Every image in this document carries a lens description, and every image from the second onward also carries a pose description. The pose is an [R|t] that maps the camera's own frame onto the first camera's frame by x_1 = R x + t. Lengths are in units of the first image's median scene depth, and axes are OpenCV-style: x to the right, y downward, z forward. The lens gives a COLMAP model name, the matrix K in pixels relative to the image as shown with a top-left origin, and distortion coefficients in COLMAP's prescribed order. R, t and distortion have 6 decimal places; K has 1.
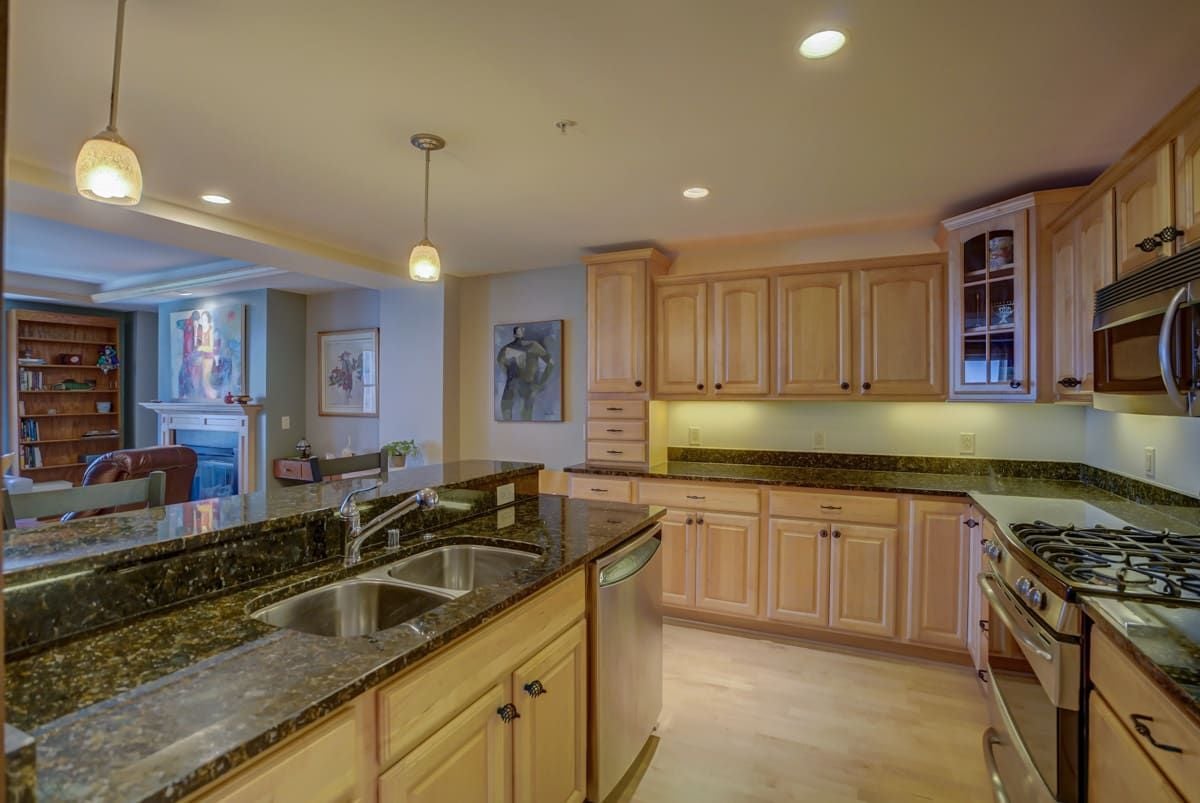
lens RADIAL K [[561.8, 0, 602.0], [0, 561.8, 386.3], [0, 0, 1]] dist [-0.047048, 0.000799]
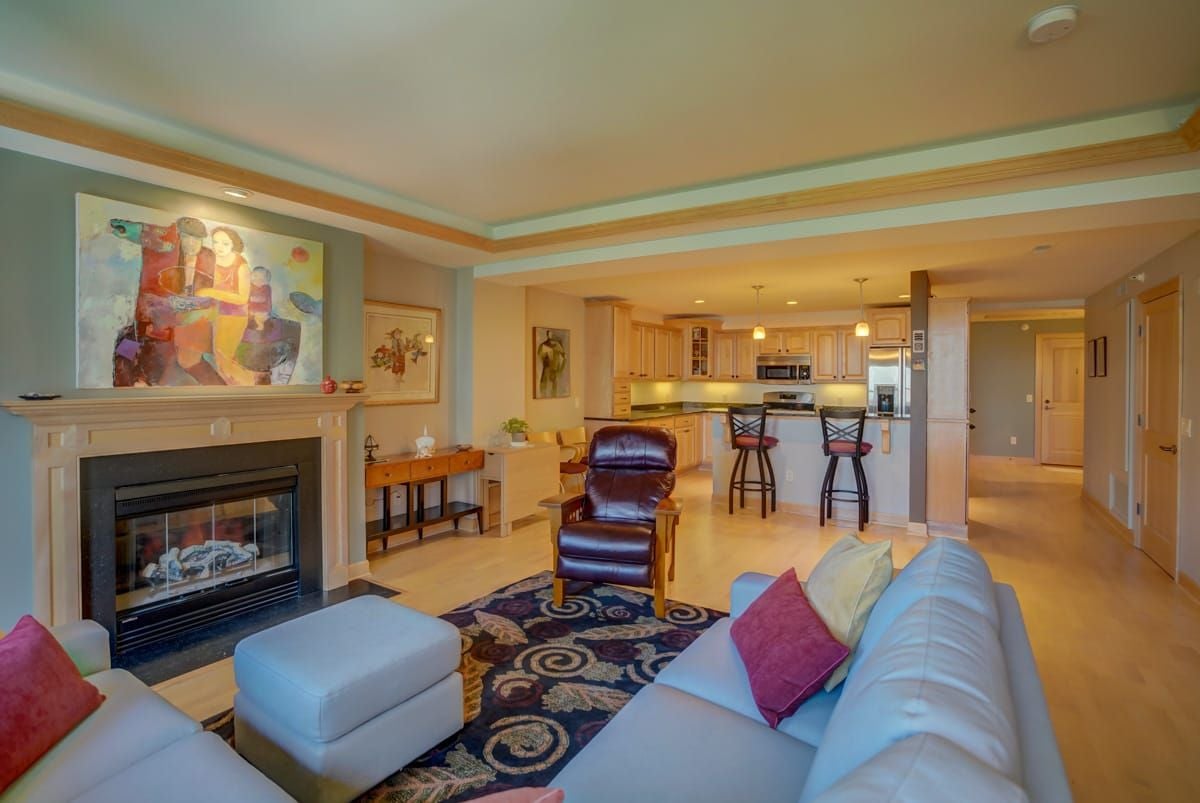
lens RADIAL K [[561.8, 0, 602.0], [0, 561.8, 386.3], [0, 0, 1]] dist [-0.047048, 0.000799]
pose [[0.127803, -0.015107, 0.991685, -1.191703], [-0.022721, 0.999577, 0.018156, 0.003354], [-0.991539, -0.024853, 0.127405, 0.537810]]
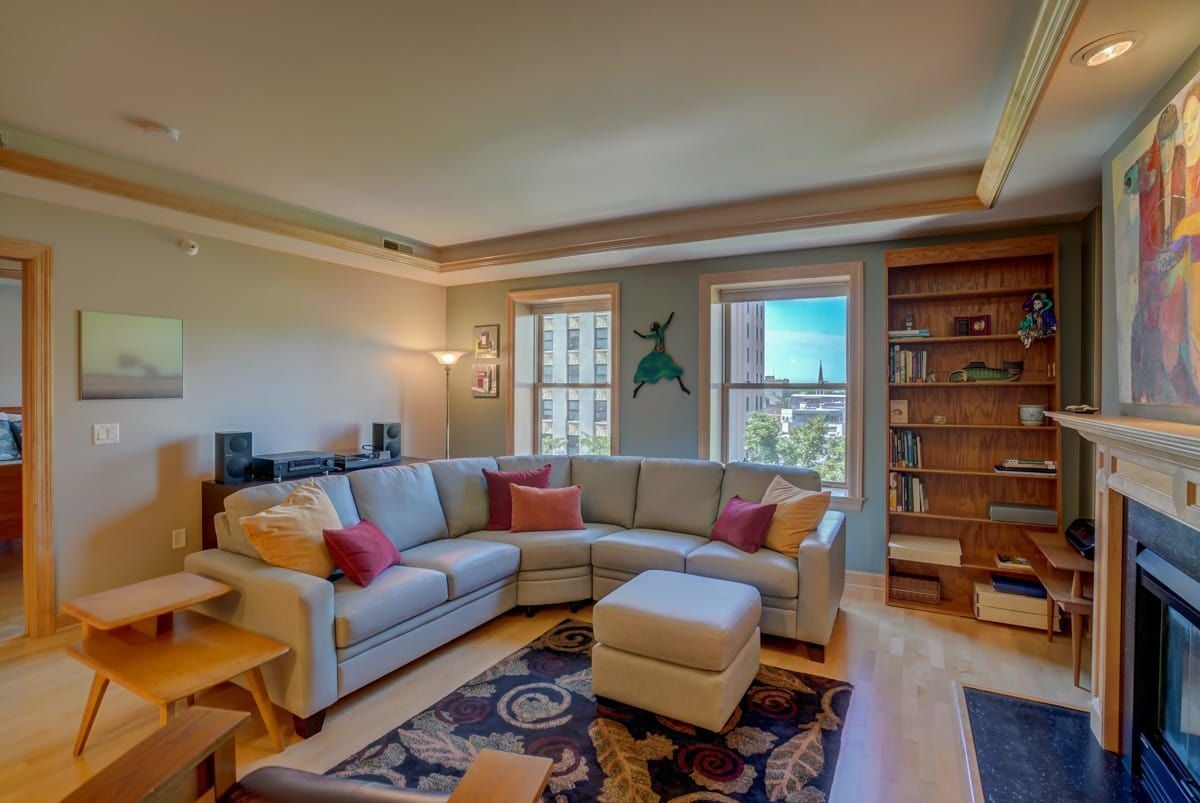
lens RADIAL K [[561.8, 0, 602.0], [0, 561.8, 386.3], [0, 0, 1]] dist [-0.047048, 0.000799]
pose [[-0.062235, -0.002804, -0.998058, -0.434662], [0.012008, 0.999922, -0.003558, 0.010244], [0.997989, -0.012207, -0.062196, 0.705202]]
